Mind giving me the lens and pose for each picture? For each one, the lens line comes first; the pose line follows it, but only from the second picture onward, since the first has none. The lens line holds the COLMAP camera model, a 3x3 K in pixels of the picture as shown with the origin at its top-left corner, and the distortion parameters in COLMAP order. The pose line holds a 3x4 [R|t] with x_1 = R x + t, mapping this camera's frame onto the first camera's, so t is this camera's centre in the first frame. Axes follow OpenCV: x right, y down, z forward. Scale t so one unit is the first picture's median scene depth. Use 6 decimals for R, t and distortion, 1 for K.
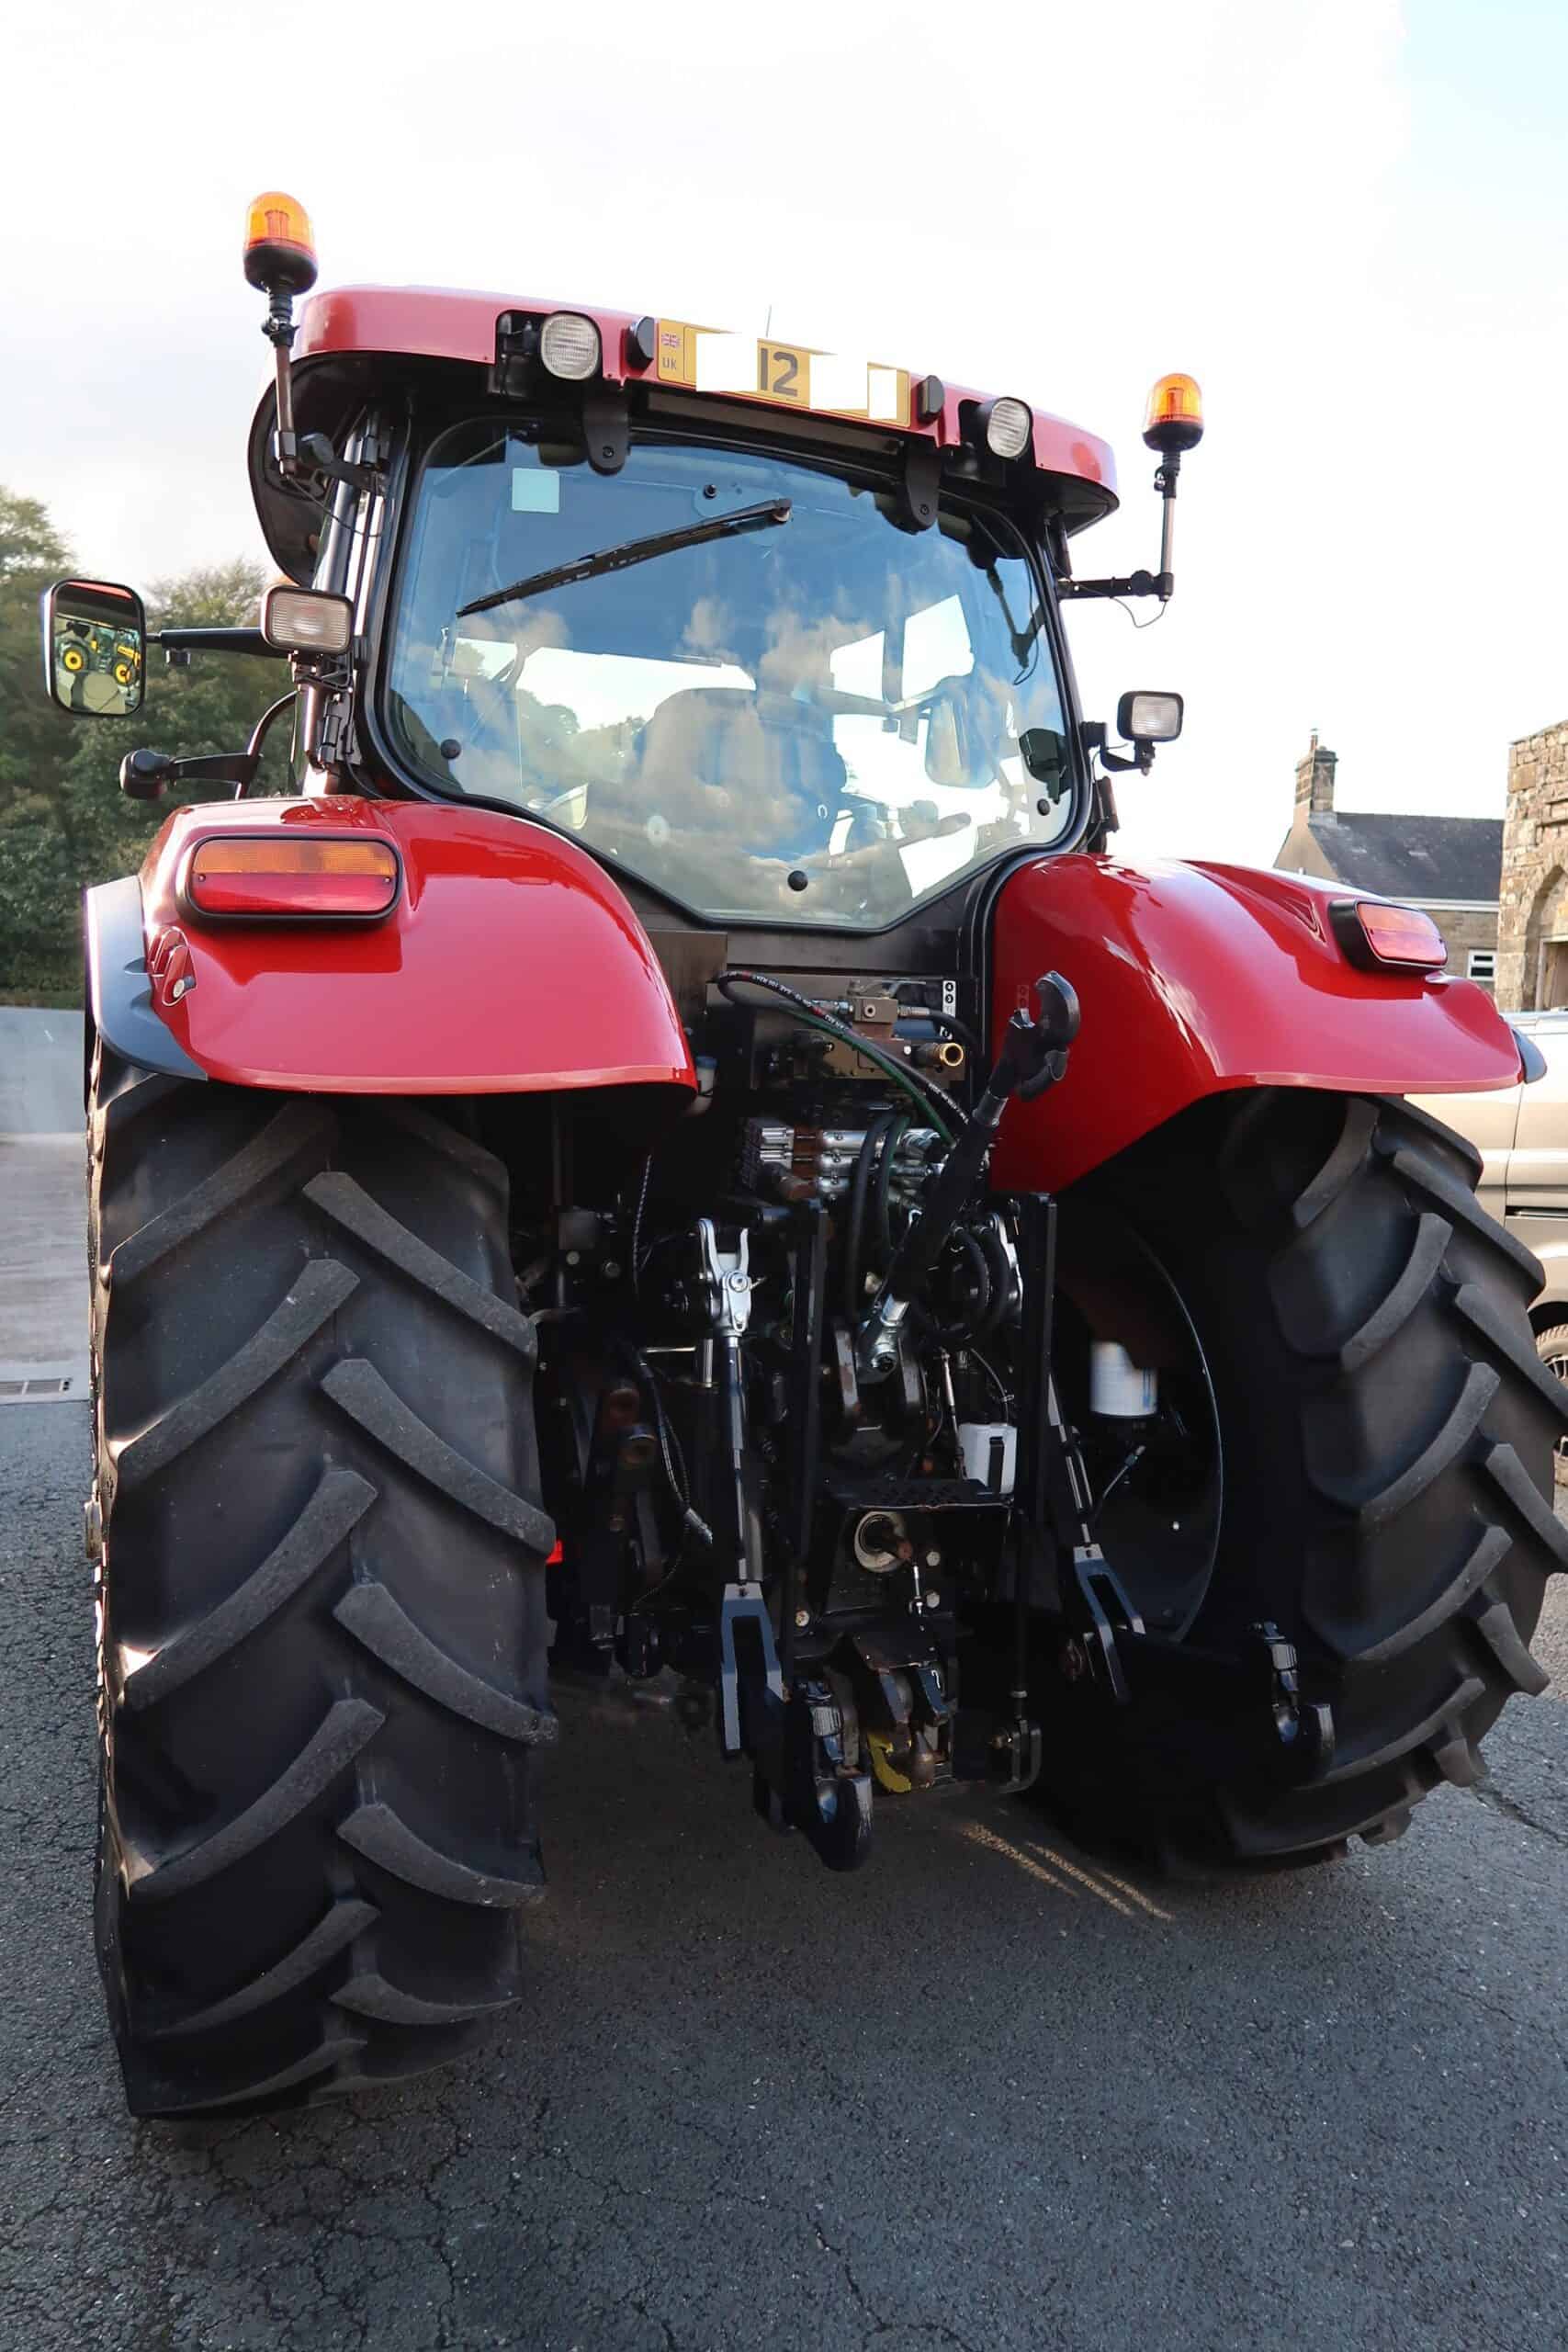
lens RADIAL K [[1613.1, 0, 775.3], [0, 1613.1, 1178.3], [0, 0, 1]] dist [-0.025697, 0.009168]
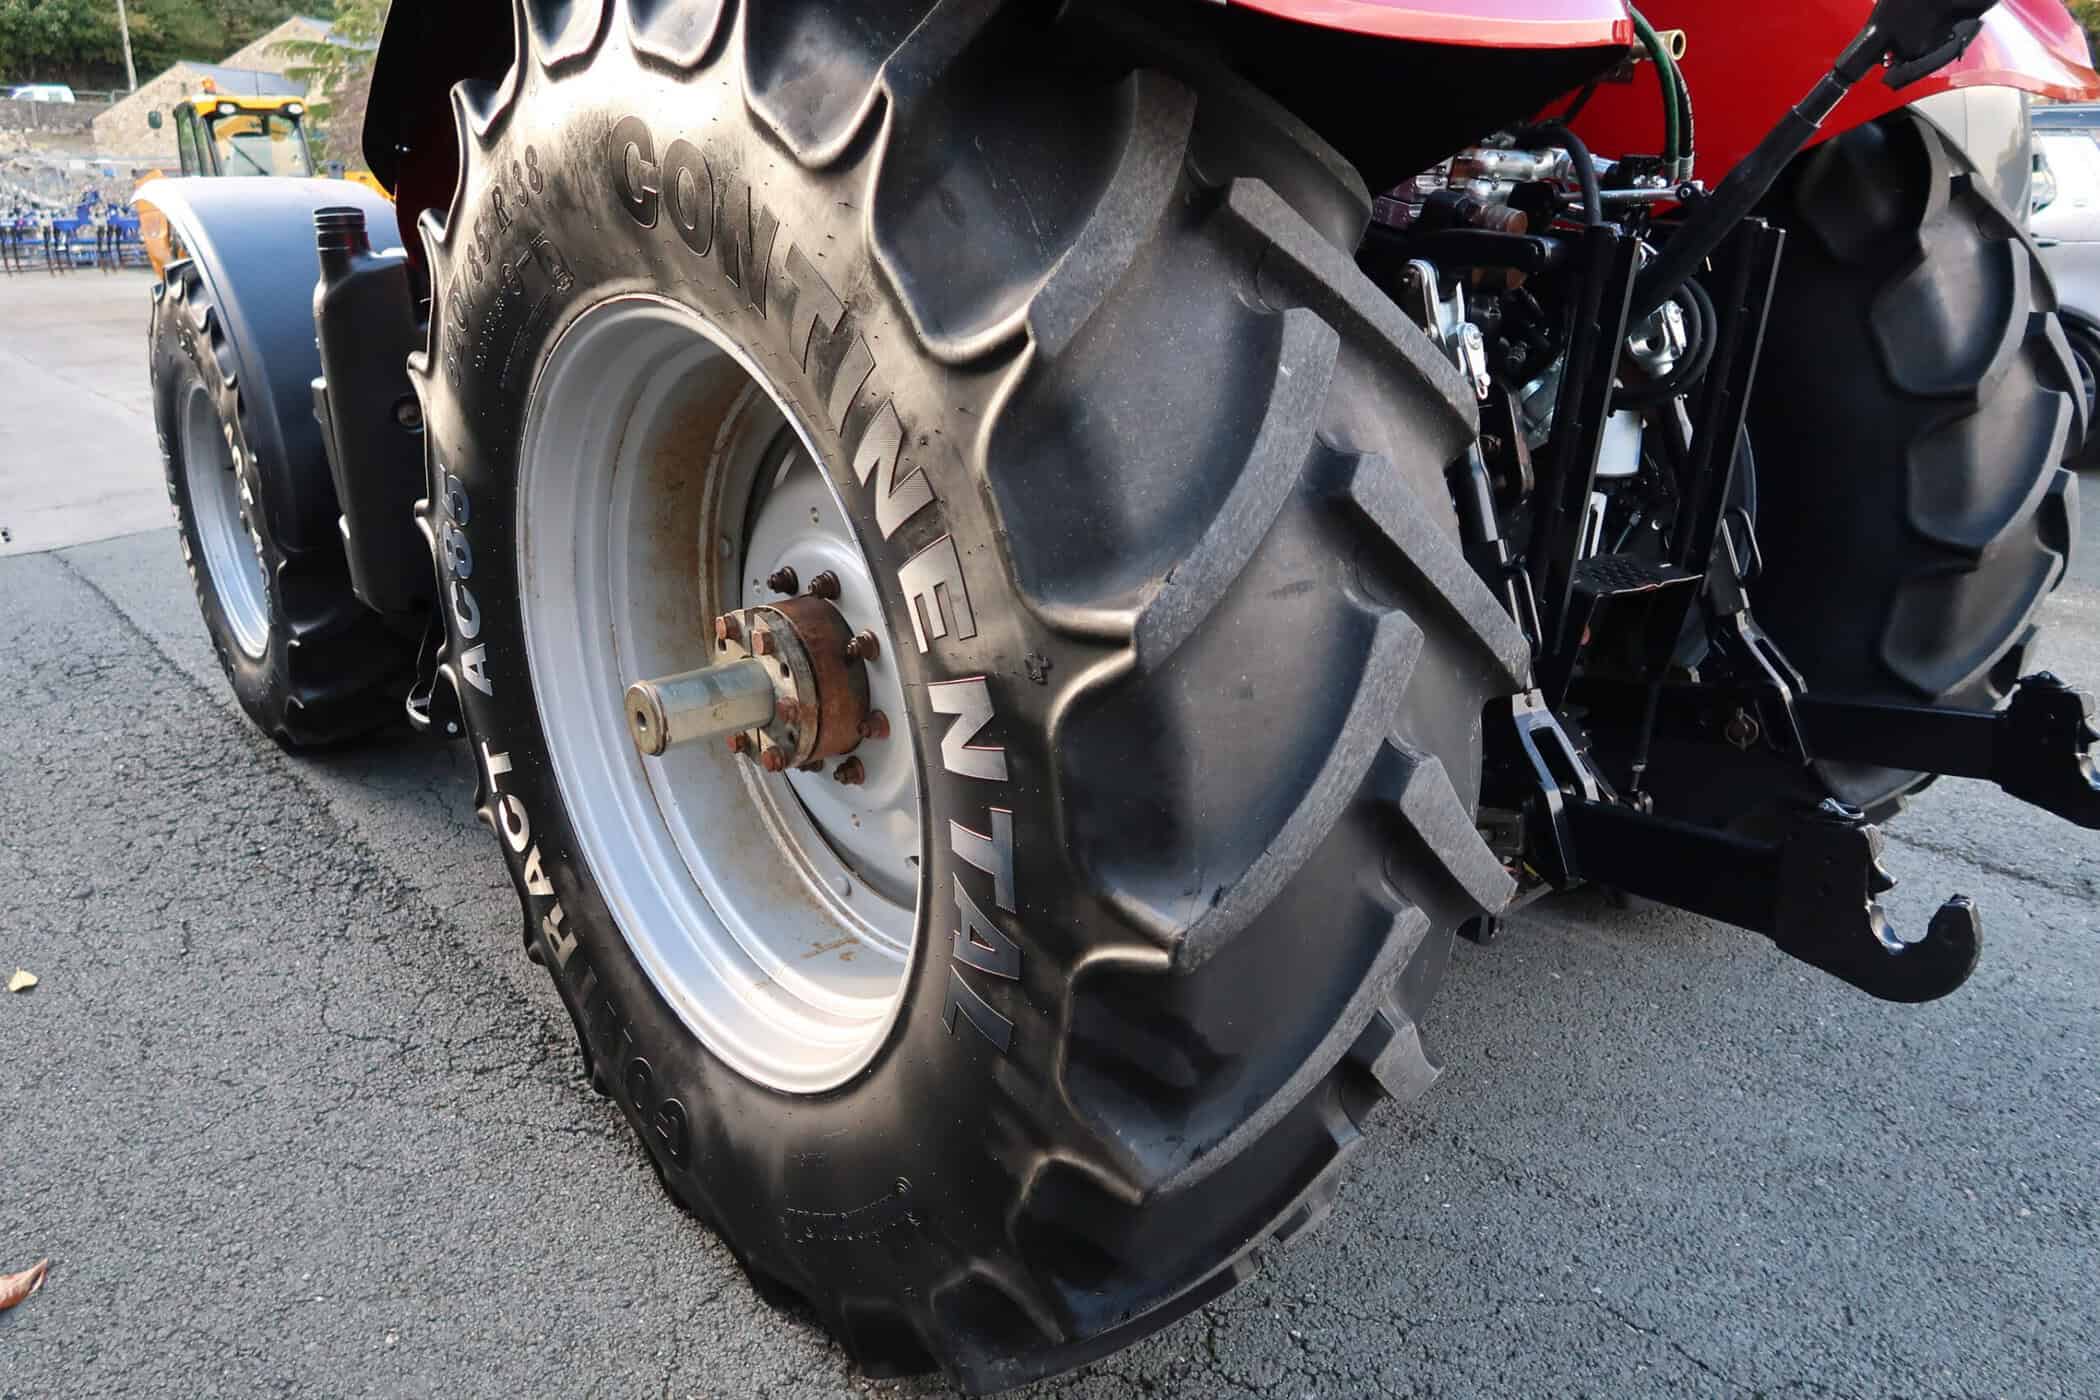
lens RADIAL K [[1440.4, 0, 1052.3], [0, 1440.4, 688.6], [0, 0, 1]] dist [-0.025697, 0.009168]
pose [[0.955021, -0.111136, 0.274926, -0.451732], [0.030841, 0.959312, 0.280658, 0.025028], [-0.294931, -0.259555, 0.919591, 0.348871]]
